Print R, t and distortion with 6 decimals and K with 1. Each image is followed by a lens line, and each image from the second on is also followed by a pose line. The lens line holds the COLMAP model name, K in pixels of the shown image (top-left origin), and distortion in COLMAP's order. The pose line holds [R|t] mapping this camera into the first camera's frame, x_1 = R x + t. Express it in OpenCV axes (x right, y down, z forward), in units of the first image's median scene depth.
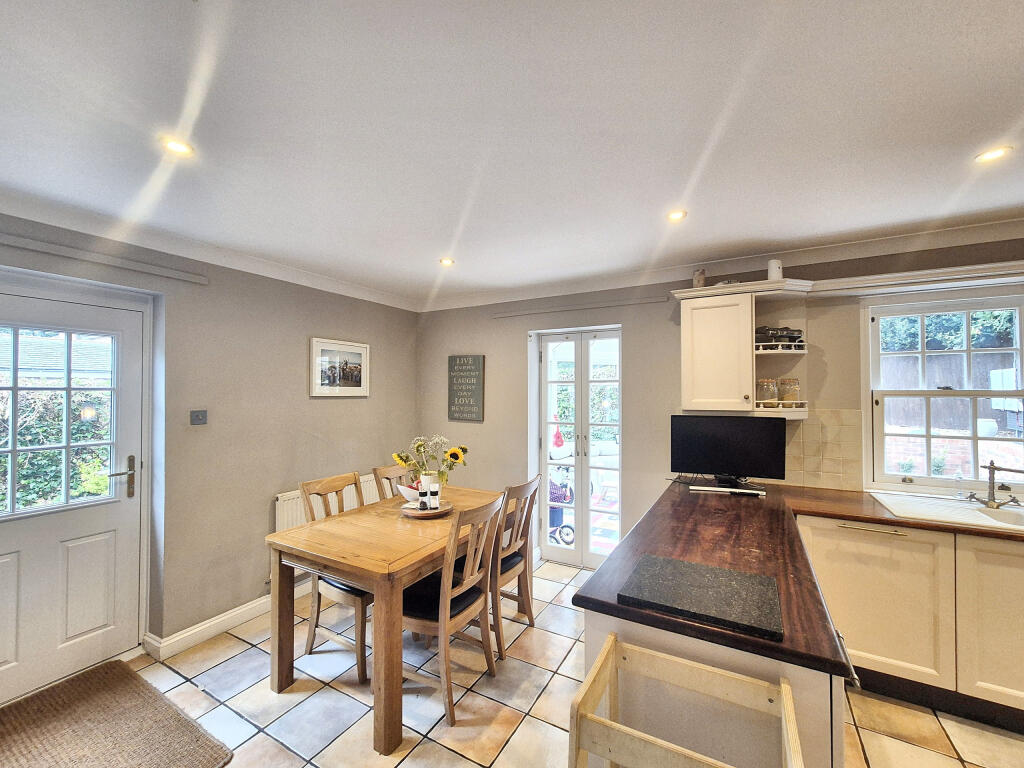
lens RADIAL K [[414.0, 0, 512.4], [0, 414.0, 384.7], [0, 0, 1]] dist [0.002064, 0.000443]
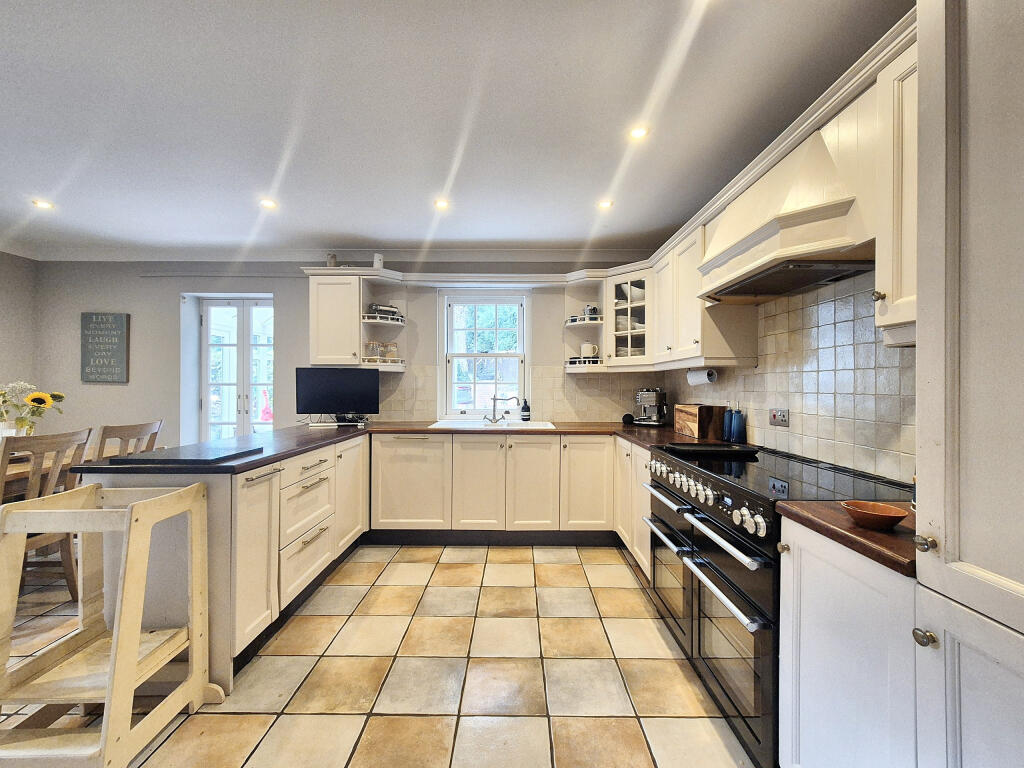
lens RADIAL K [[414.0, 0, 512.6], [0, 414.0, 386.7], [0, 0, 1]] dist [0.002064, 0.000443]
pose [[0.872704, 0.003437, 0.488238, 0.348489], [-0.011602, 0.999839, 0.013700, 0.107803], [-0.488112, -0.017621, 0.872603, -0.398535]]
